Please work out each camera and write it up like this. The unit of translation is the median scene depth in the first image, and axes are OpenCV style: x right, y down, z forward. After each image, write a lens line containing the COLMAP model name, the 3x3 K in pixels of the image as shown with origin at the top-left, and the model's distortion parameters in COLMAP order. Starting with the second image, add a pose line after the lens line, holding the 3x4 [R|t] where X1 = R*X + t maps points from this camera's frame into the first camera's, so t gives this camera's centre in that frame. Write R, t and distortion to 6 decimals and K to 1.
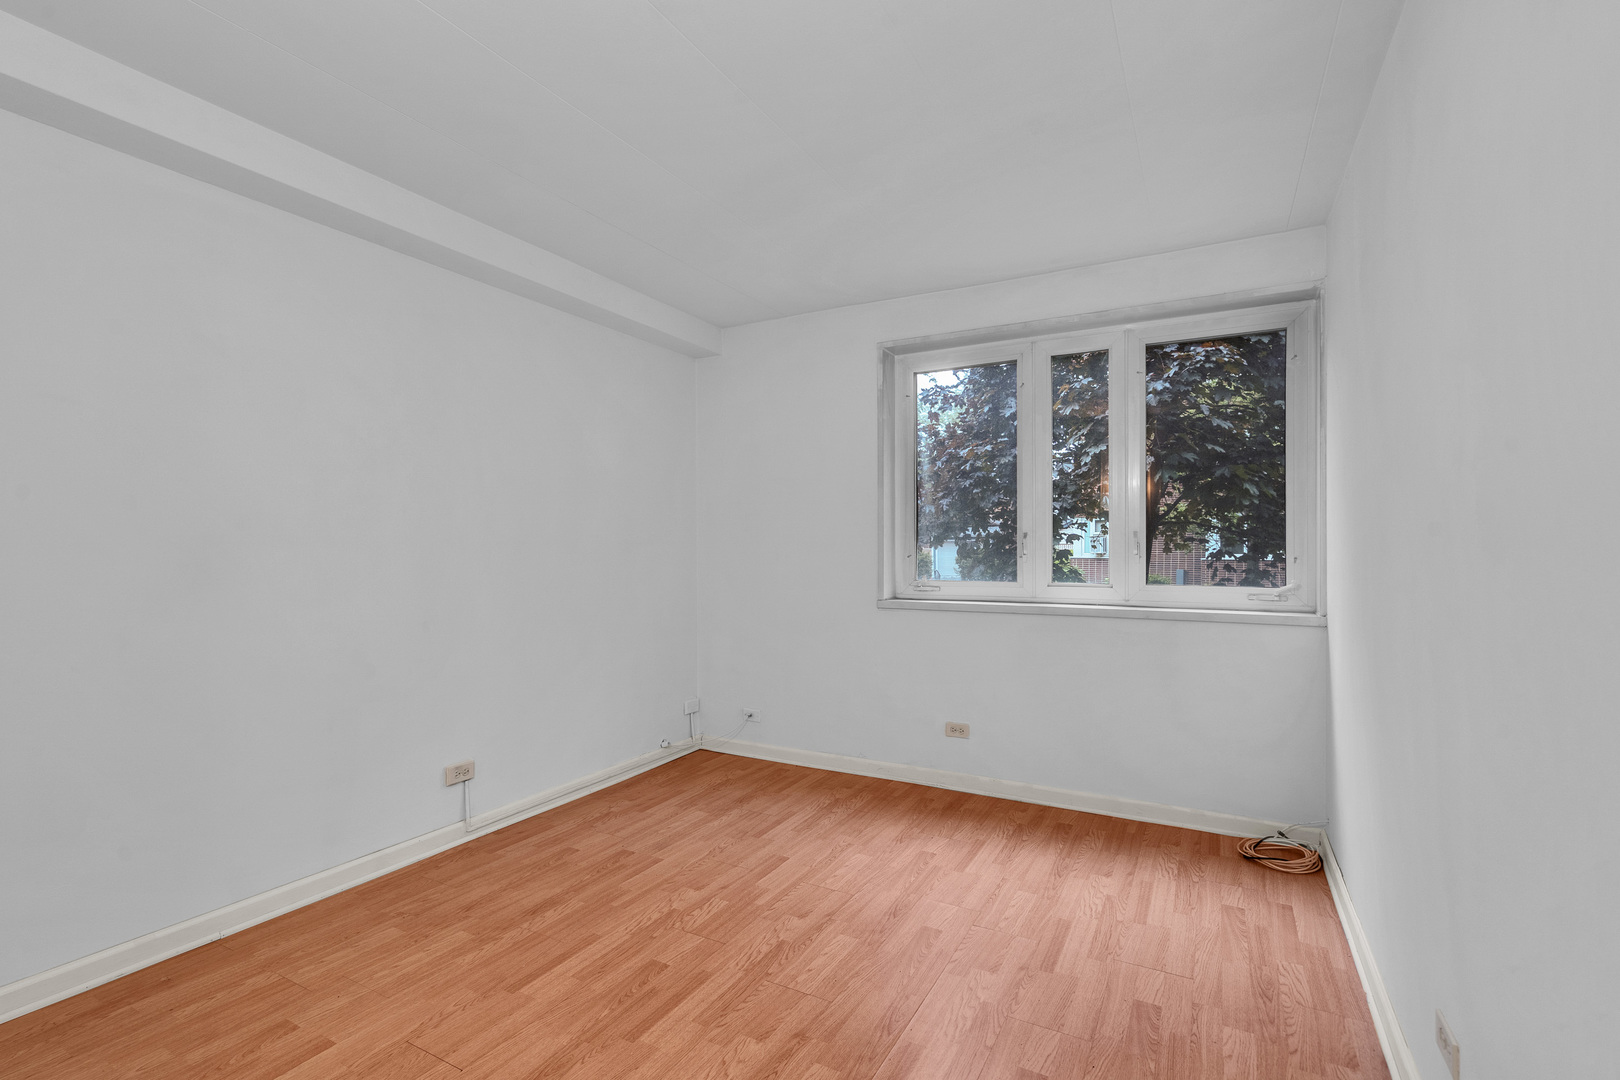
lens RADIAL K [[748.8, 0, 805.2], [0, 748.8, 529.1], [0, 0, 1]] dist [-0.001292, 0.000007]
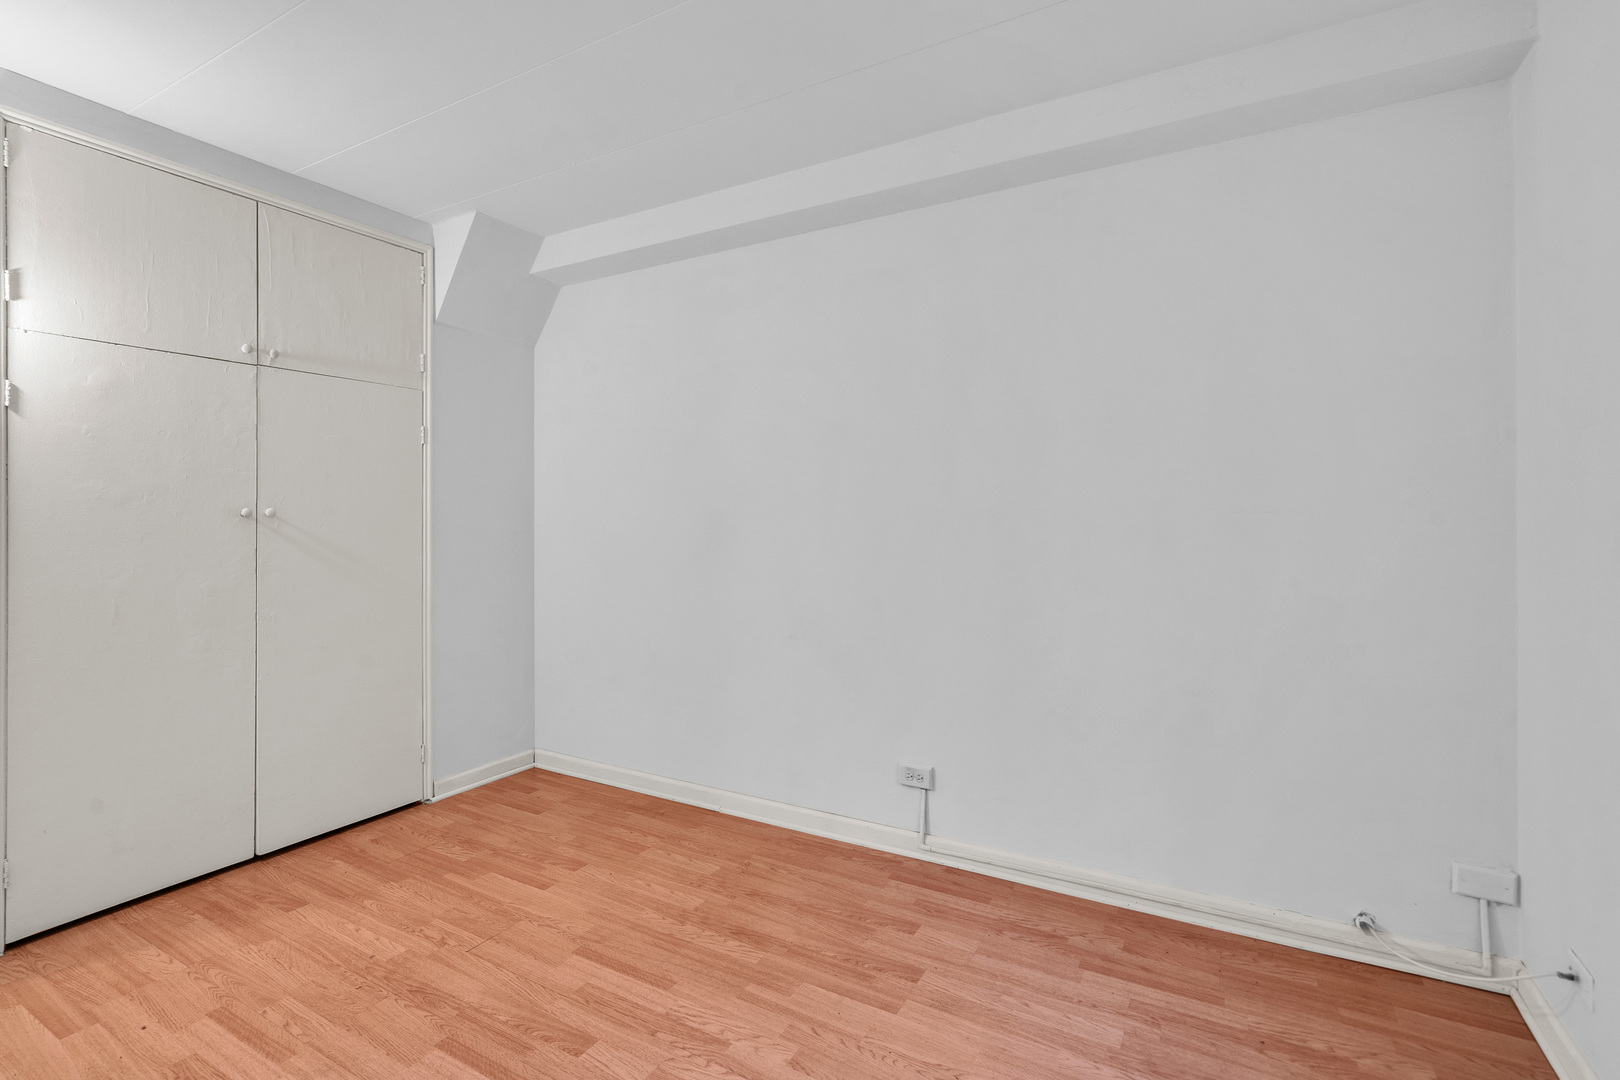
lens RADIAL K [[748.8, 0, 805.2], [0, 748.8, 529.1], [0, 0, 1]] dist [-0.001292, 0.000007]
pose [[-0.017324, 0.008500, -0.999814, 0.469965], [0.024575, 0.999665, 0.008073, 0.029324], [0.999548, -0.024430, -0.017527, 1.015721]]
